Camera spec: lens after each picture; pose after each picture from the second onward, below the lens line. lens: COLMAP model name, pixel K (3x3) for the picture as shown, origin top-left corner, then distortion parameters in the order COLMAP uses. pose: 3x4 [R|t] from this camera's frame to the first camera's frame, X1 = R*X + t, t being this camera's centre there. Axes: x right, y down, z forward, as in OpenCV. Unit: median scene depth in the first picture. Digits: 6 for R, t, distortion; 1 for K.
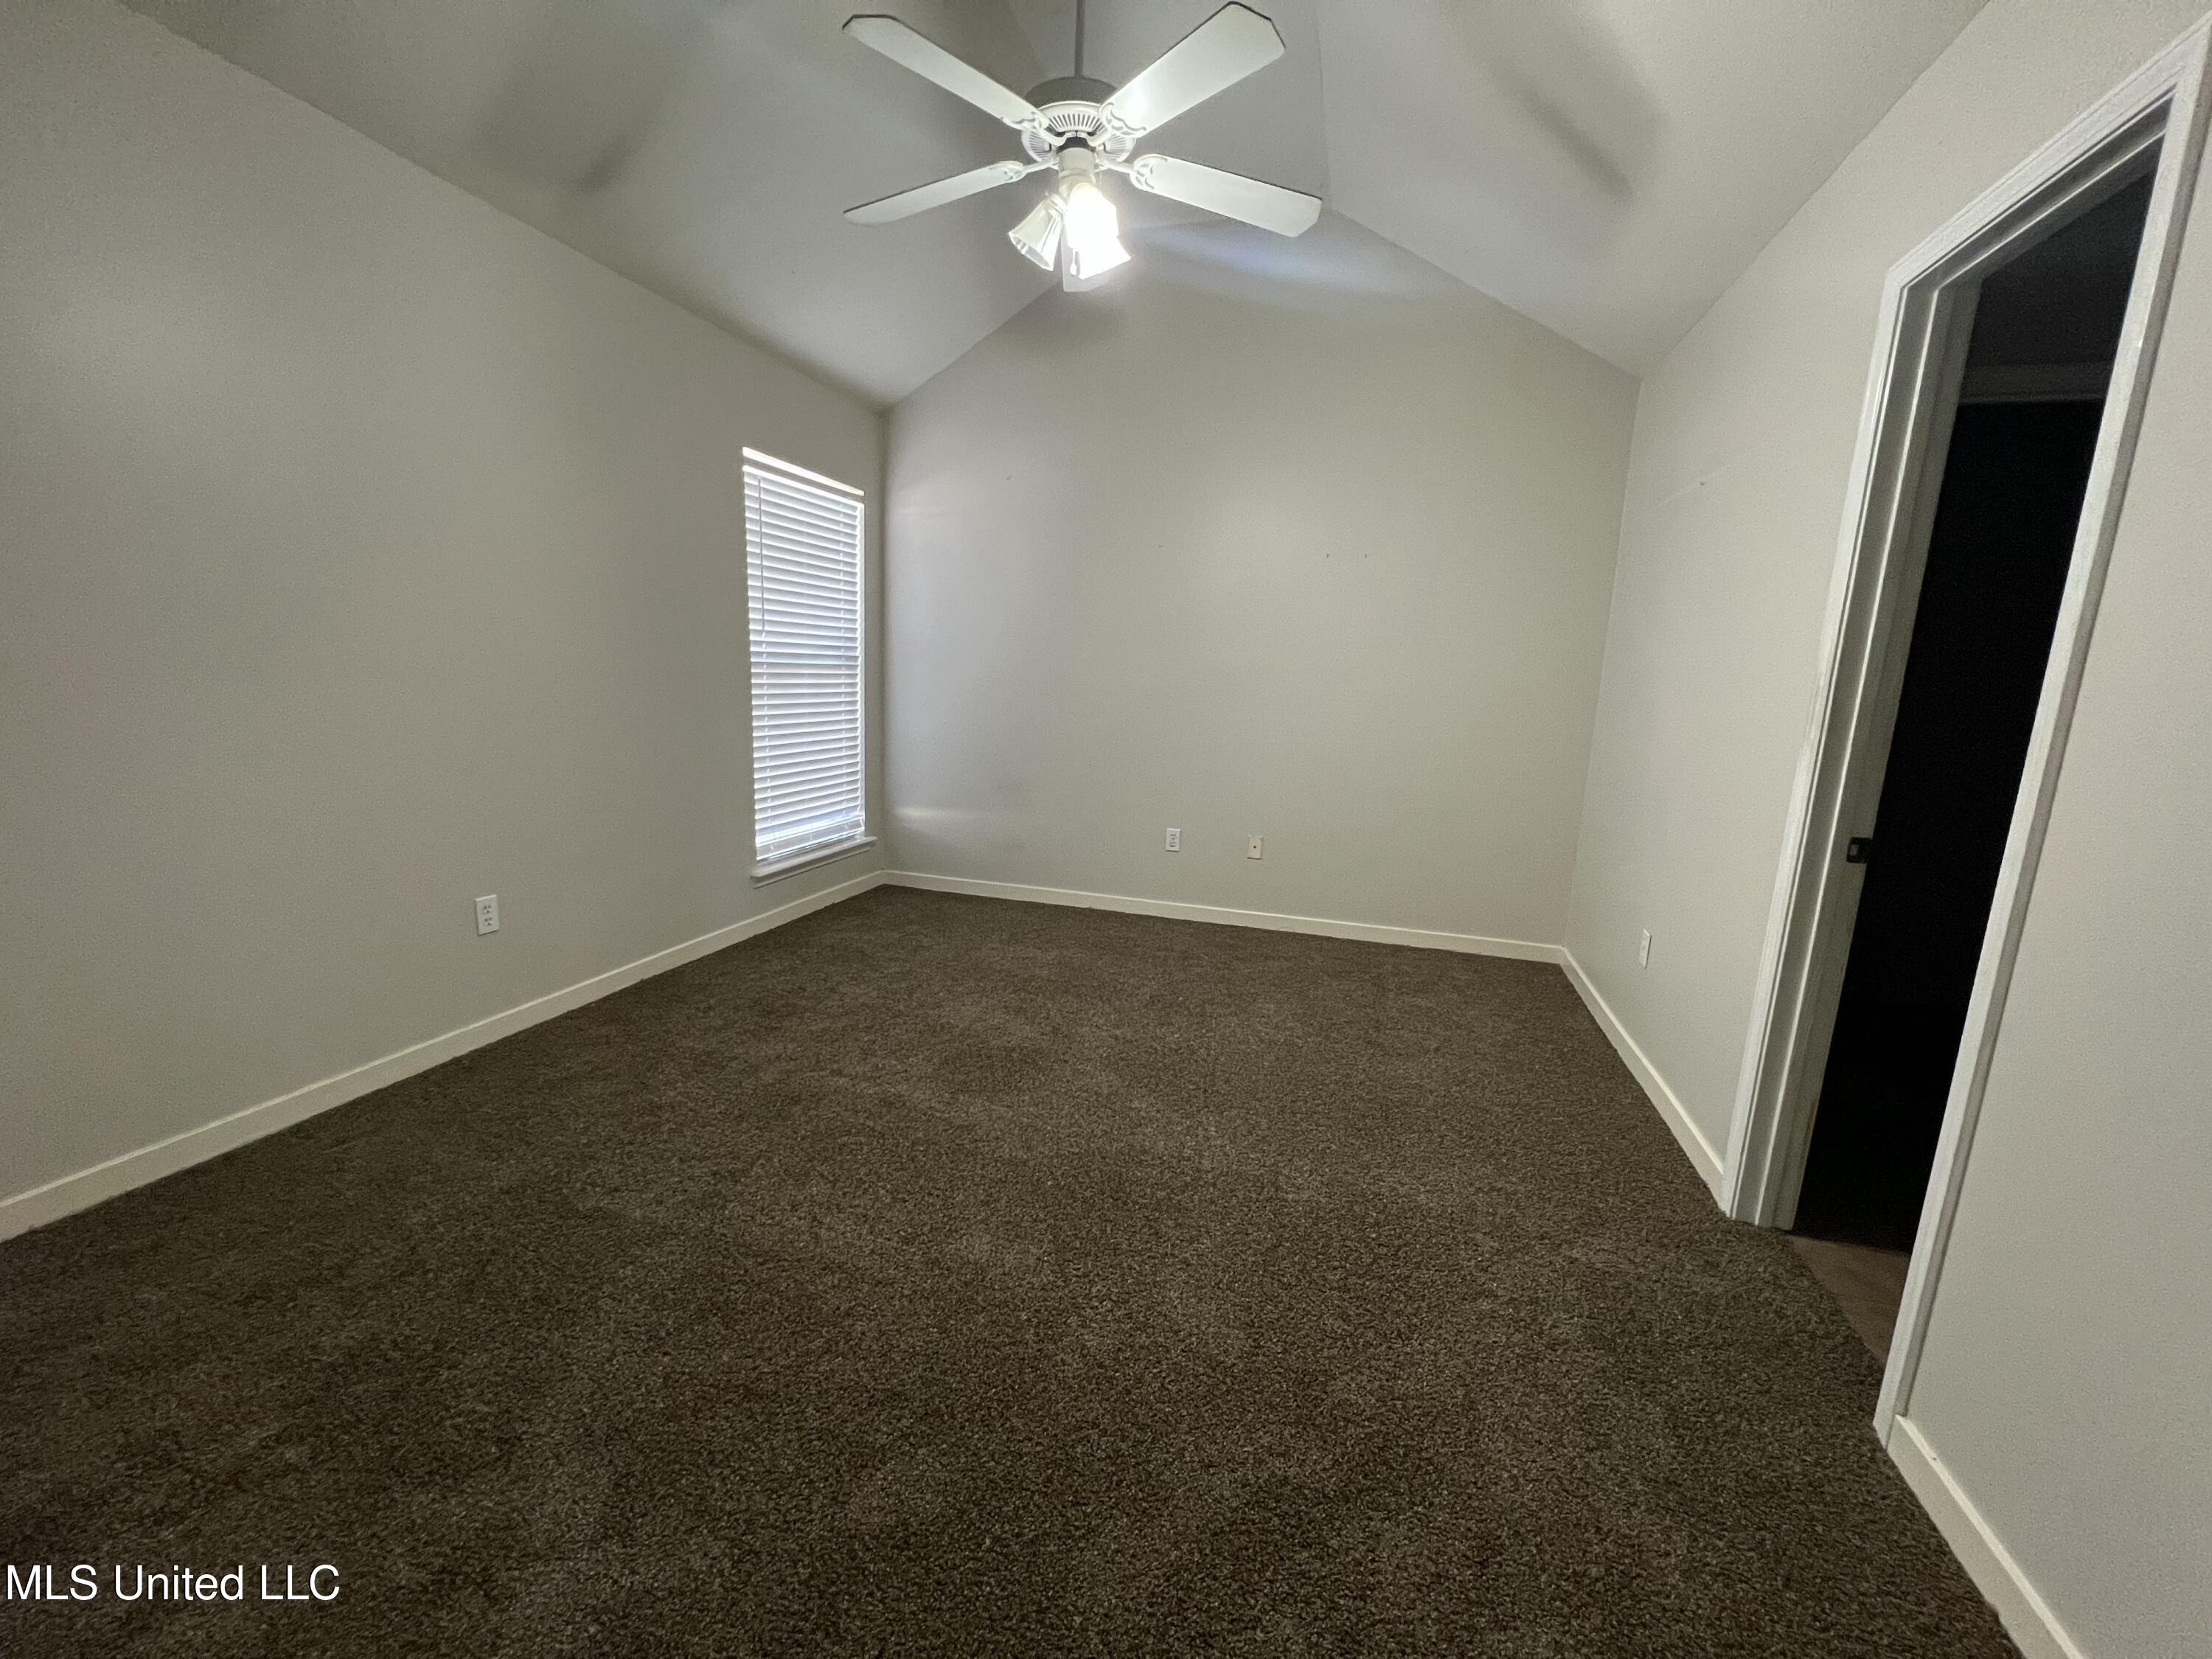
lens RADIAL K [[885.9, 0, 1105.3], [0, 885.9, 831.8], [0, 0, 1]] dist [-0.003938, 0.001202]
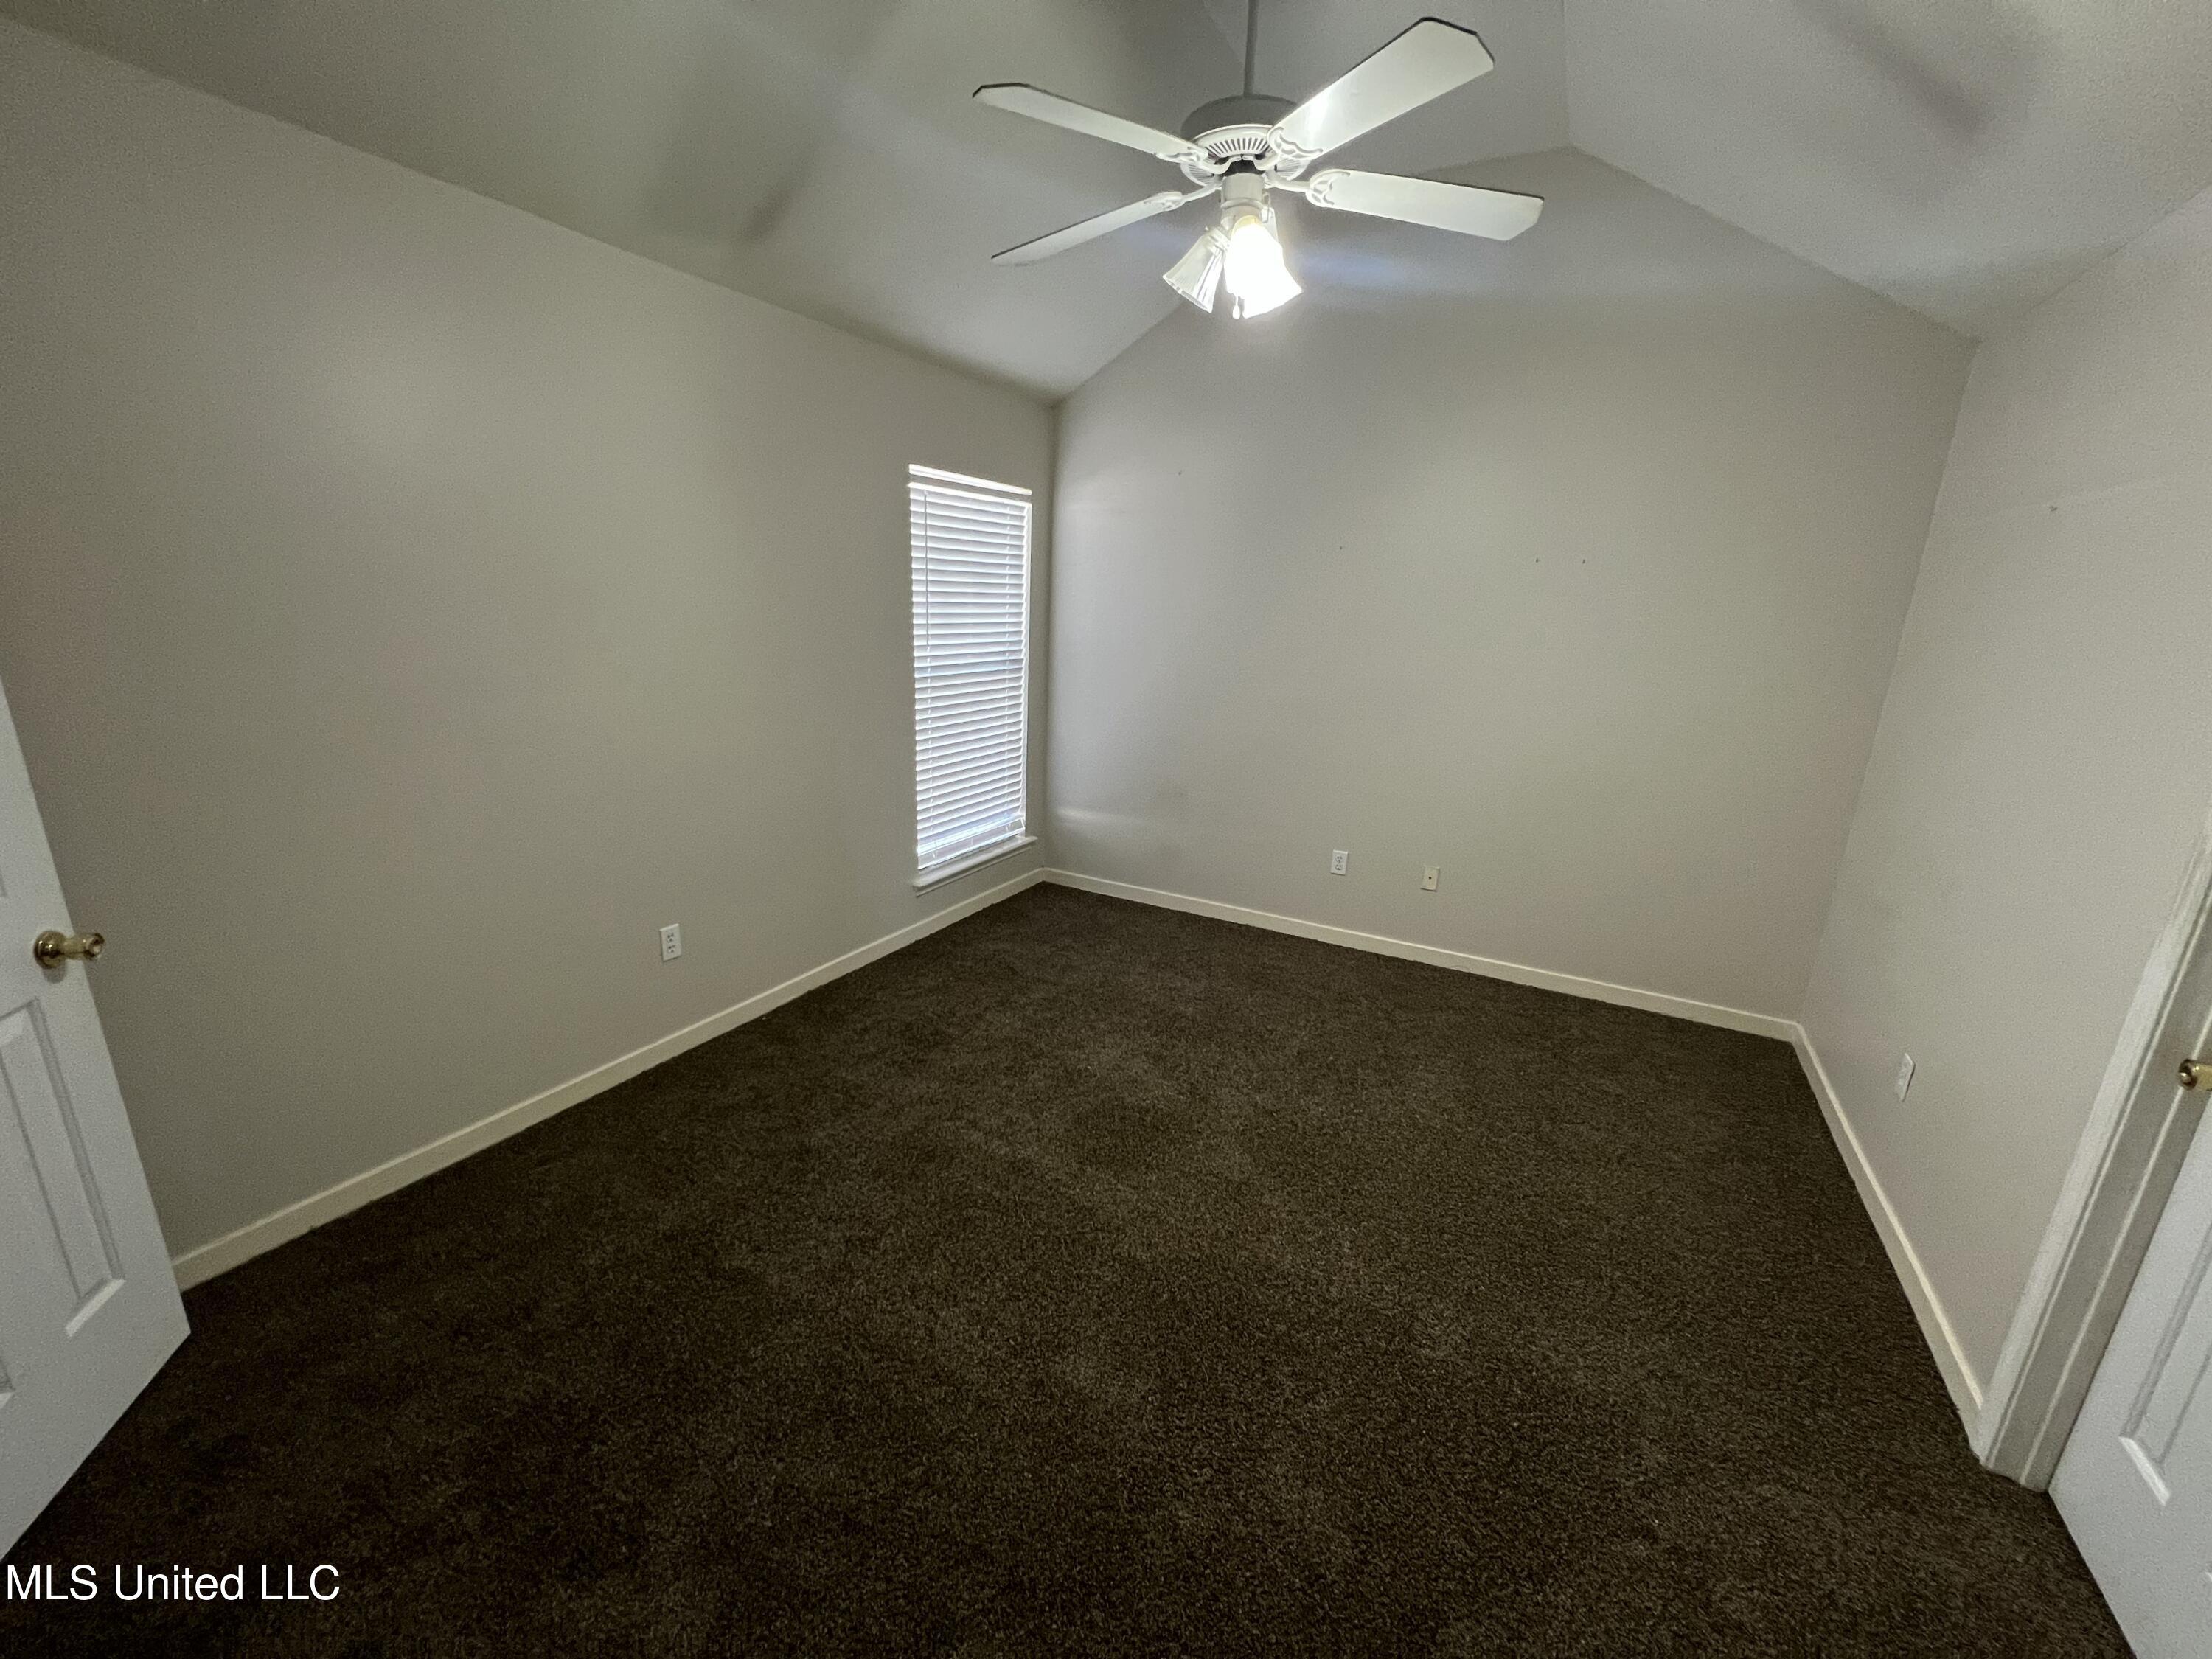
lens RADIAL K [[885.9, 0, 1103.4], [0, 885.9, 832.1], [0, 0, 1]] dist [-0.003938, 0.001202]
pose [[0.978202, 0.051255, -0.201231, 0.039289], [-0.035440, 0.996049, 0.081425, -0.182698], [0.204609, -0.072519, 0.976154, 0.072270]]
